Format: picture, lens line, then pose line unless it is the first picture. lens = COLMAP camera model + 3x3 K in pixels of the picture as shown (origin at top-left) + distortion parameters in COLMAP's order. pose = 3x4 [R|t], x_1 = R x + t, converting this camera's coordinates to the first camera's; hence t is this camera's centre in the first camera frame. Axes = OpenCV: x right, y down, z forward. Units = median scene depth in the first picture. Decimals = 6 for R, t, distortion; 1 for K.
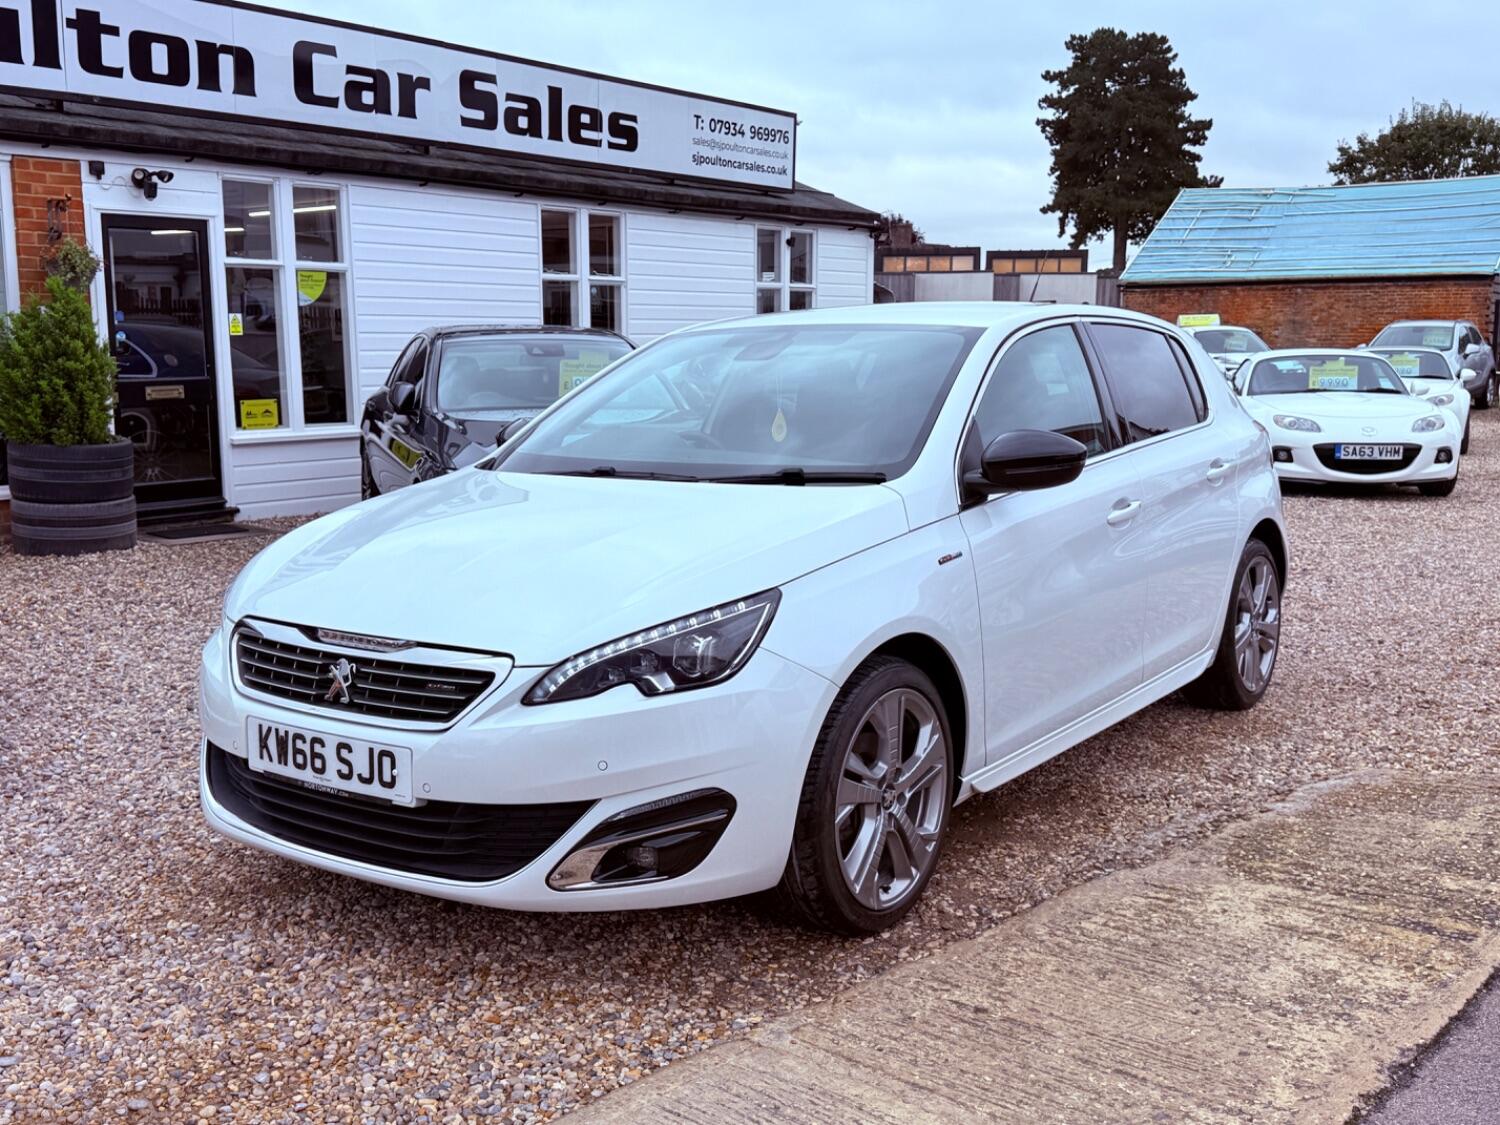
lens RADIAL K [[1477.7, 0, 737.8], [0, 1477.7, 574.5], [0, 0, 1]] dist [0.033874, 0.000000]
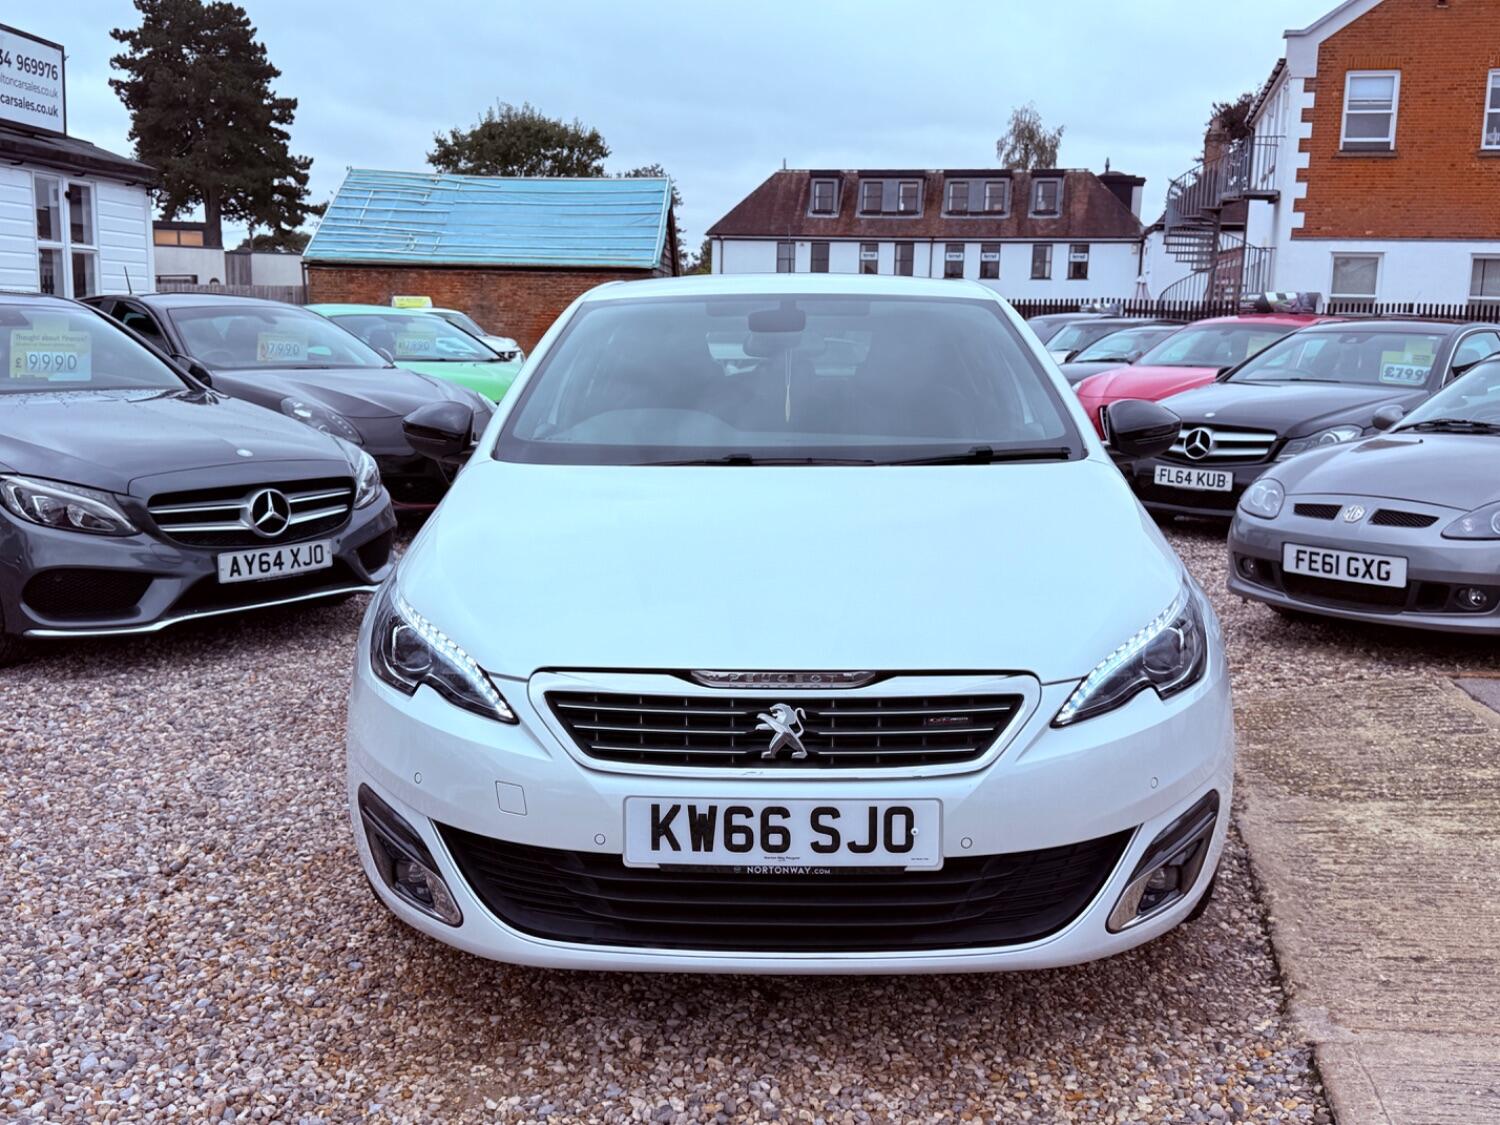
lens RADIAL K [[1477.7, 0, 738.9], [0, 1477.7, 568.9], [0, 0, 1]] dist [0.033874, 0.000000]
pose [[0.830972, -0.077119, 0.550943, -0.587723], [0.072009, 0.996924, 0.030936, -0.033080], [-0.551634, 0.013965, 0.833969, 0.293665]]
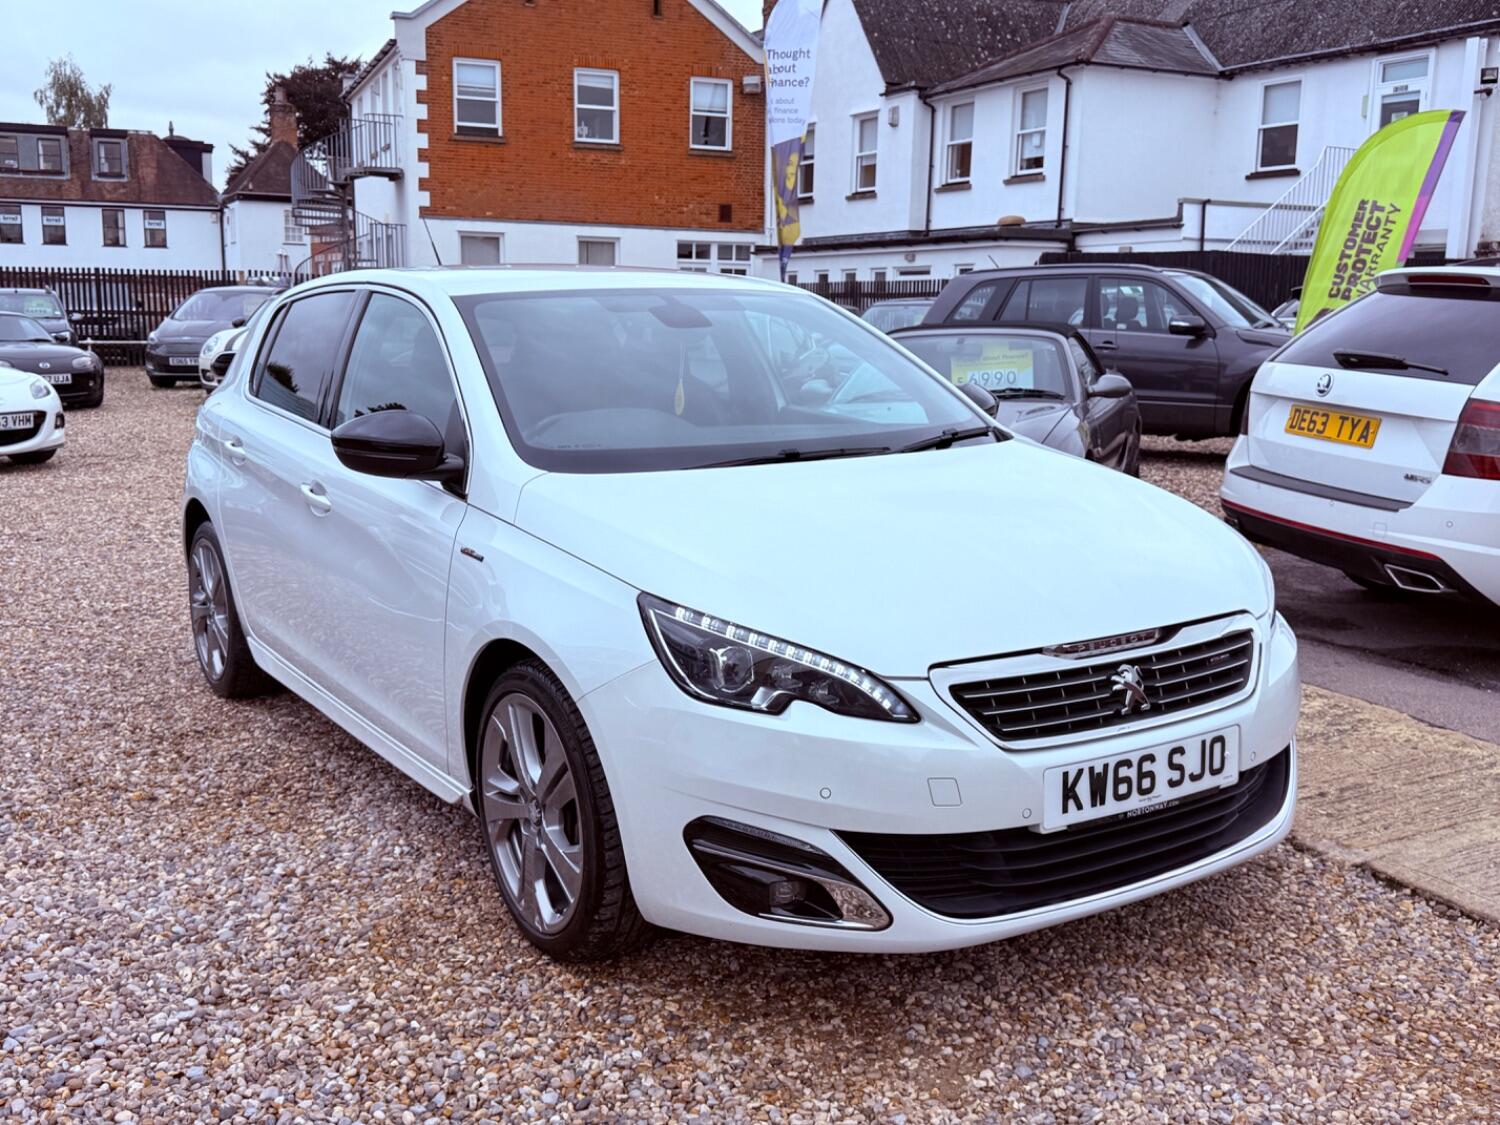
lens RADIAL K [[1477.7, 0, 750.2], [0, 1477.7, 572.1], [0, 0, 1]] dist [0.033874, 0.000000]
pose [[0.379923, -0.159189, 0.911217, -0.949781], [0.138163, 0.983796, 0.114263, -0.106939], [-0.914642, 0.082485, 0.395761, 0.700704]]
